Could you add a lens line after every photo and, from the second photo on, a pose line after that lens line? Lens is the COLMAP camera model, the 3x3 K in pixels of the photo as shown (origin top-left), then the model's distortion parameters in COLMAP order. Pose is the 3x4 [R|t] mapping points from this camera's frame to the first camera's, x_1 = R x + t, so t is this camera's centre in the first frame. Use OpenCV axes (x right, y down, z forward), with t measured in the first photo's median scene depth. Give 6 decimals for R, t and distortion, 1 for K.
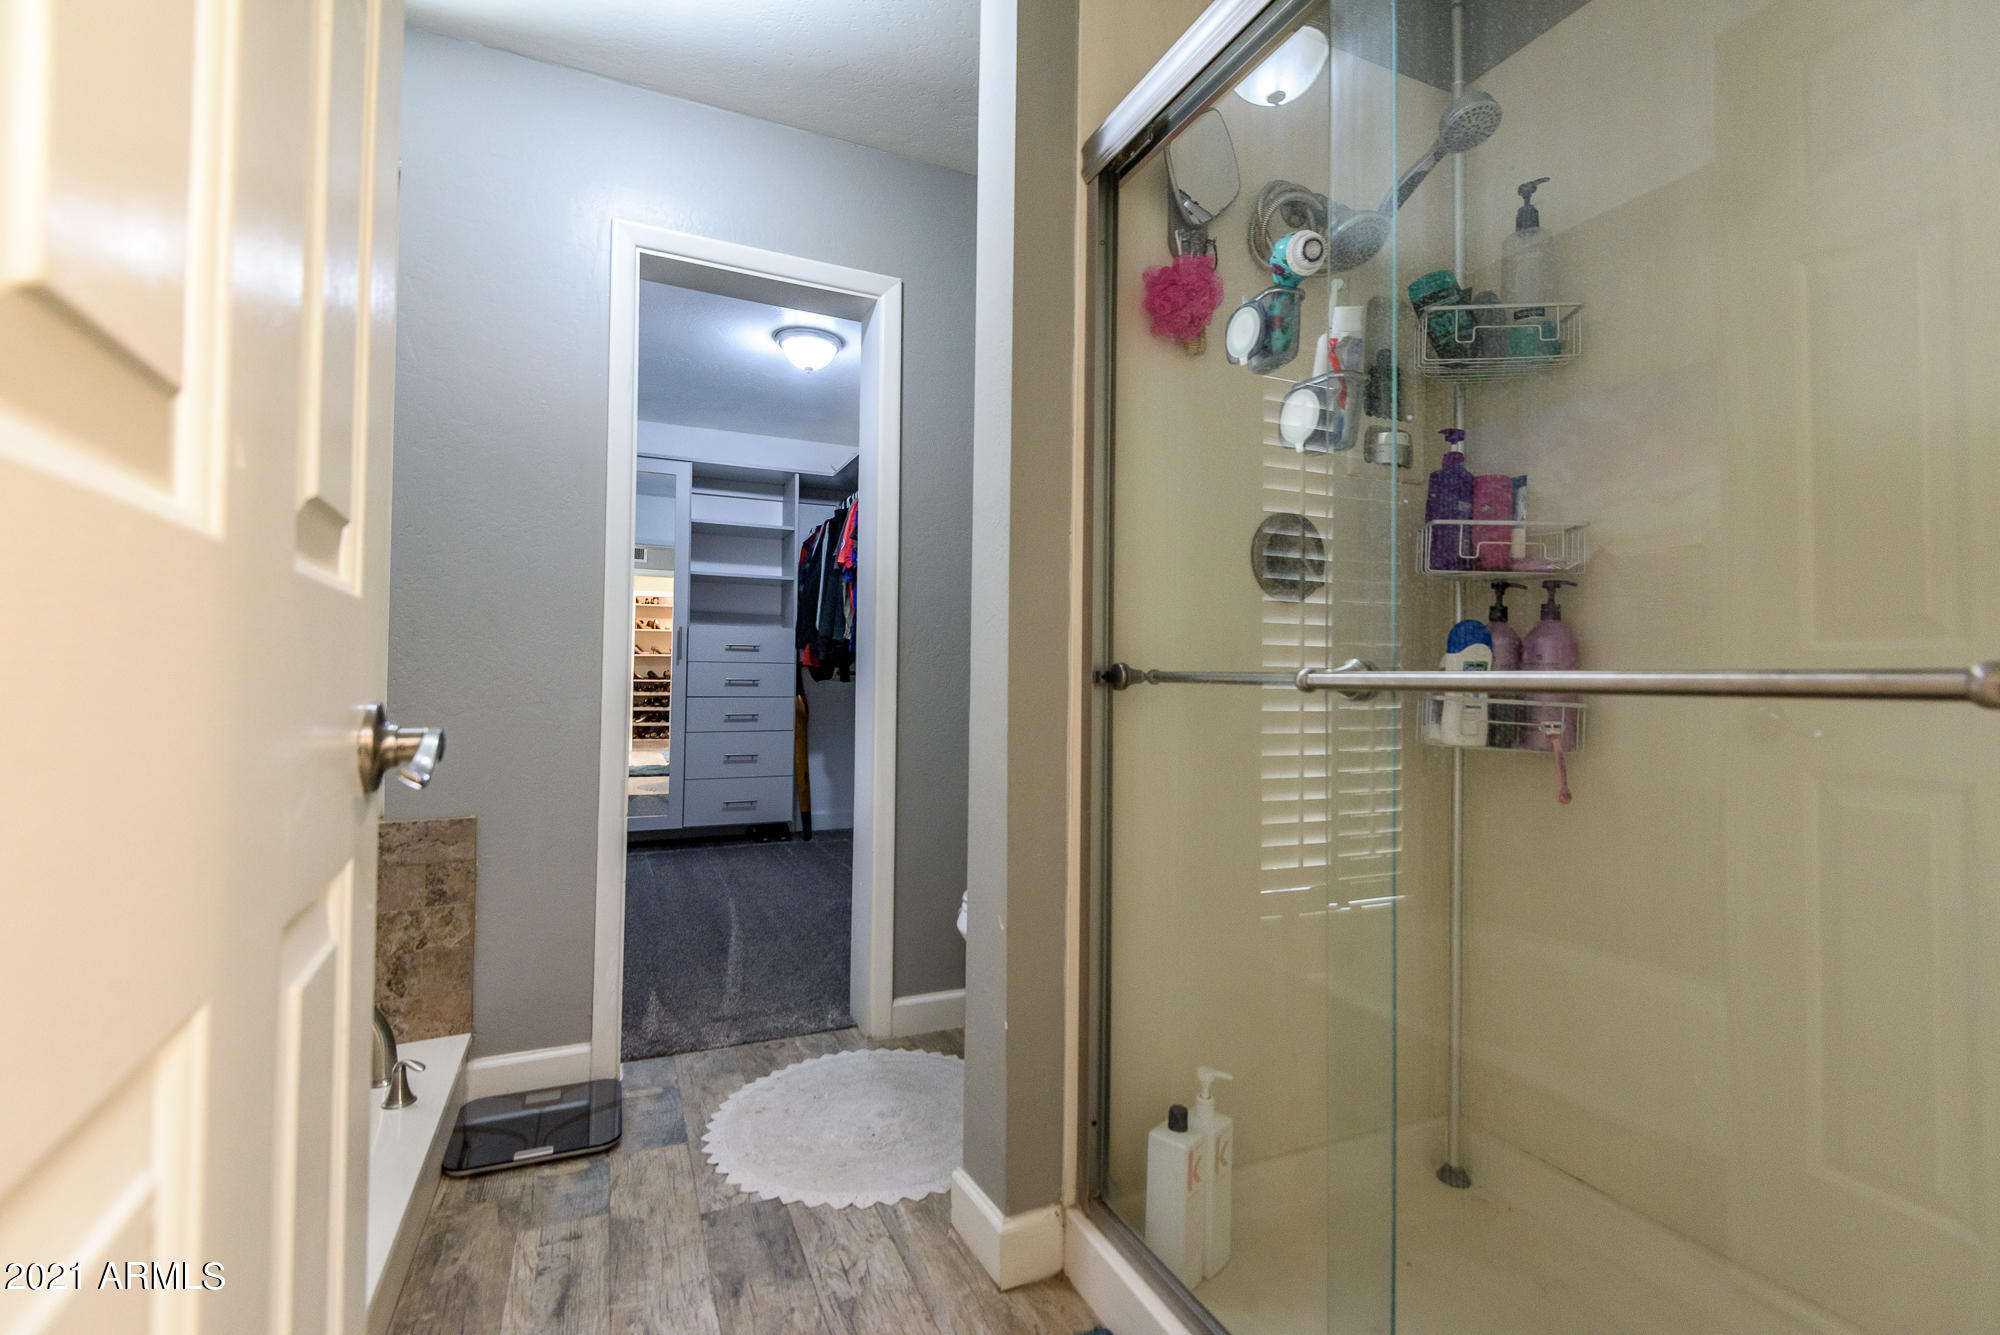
lens RADIAL K [[892.7, 0, 1009.9], [0, 892.7, 650.8], [0, 0, 1]] dist [0.019326, -0.013276]
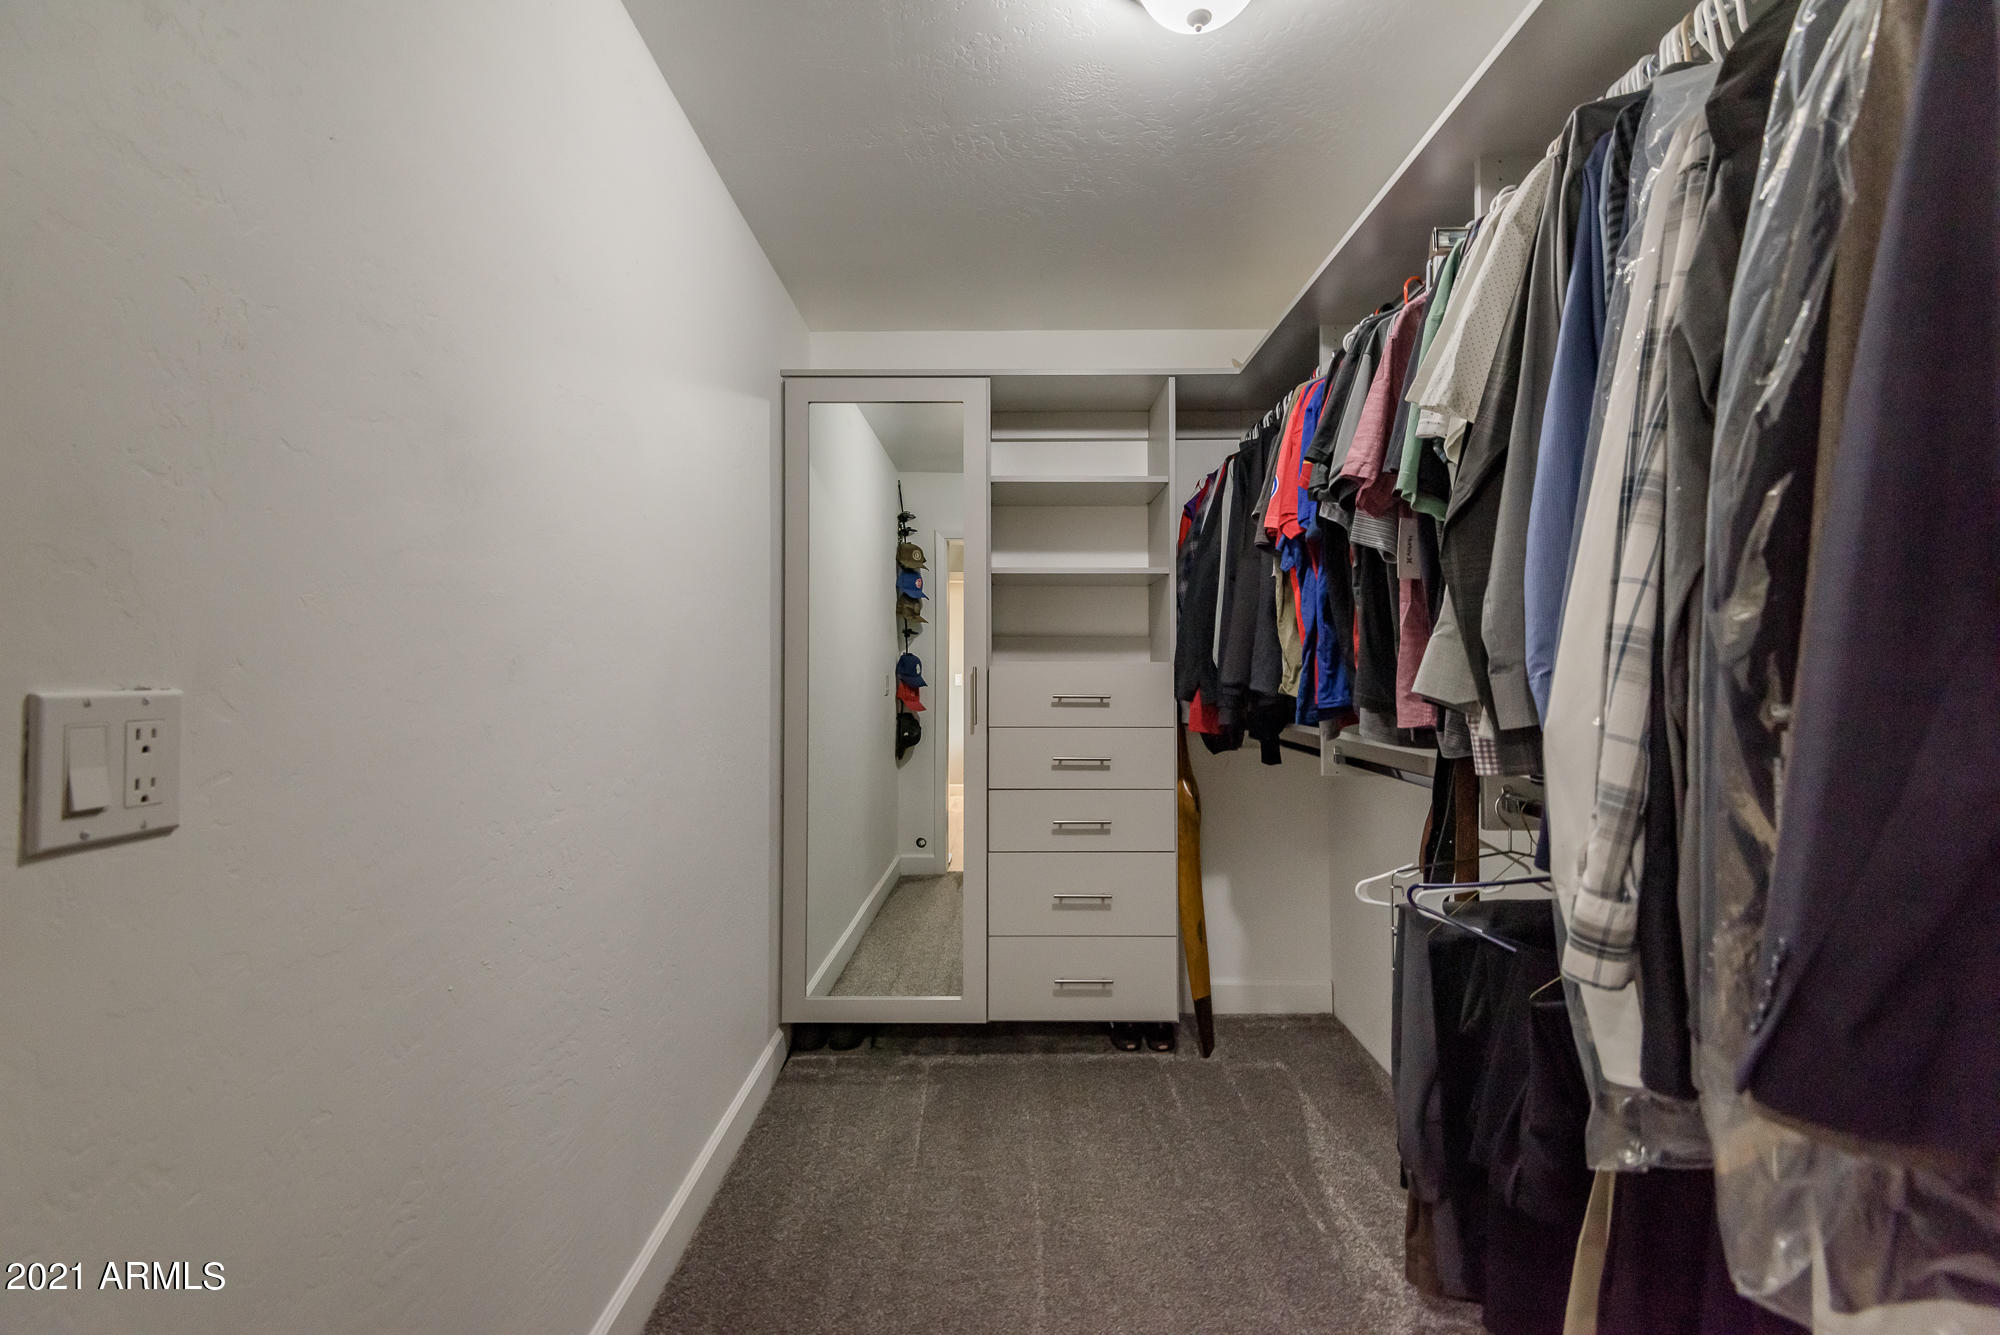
lens RADIAL K [[906.6, 0, 1001.3], [0, 906.6, 655.7], [0, 0, 1]] dist [0.033926, -0.020298]
pose [[0.911590, -0.019859, -0.410620, -0.108081], [0.024624, 0.999677, 0.006319, -0.034617], [0.410362, -0.015871, 0.911785, 0.449308]]
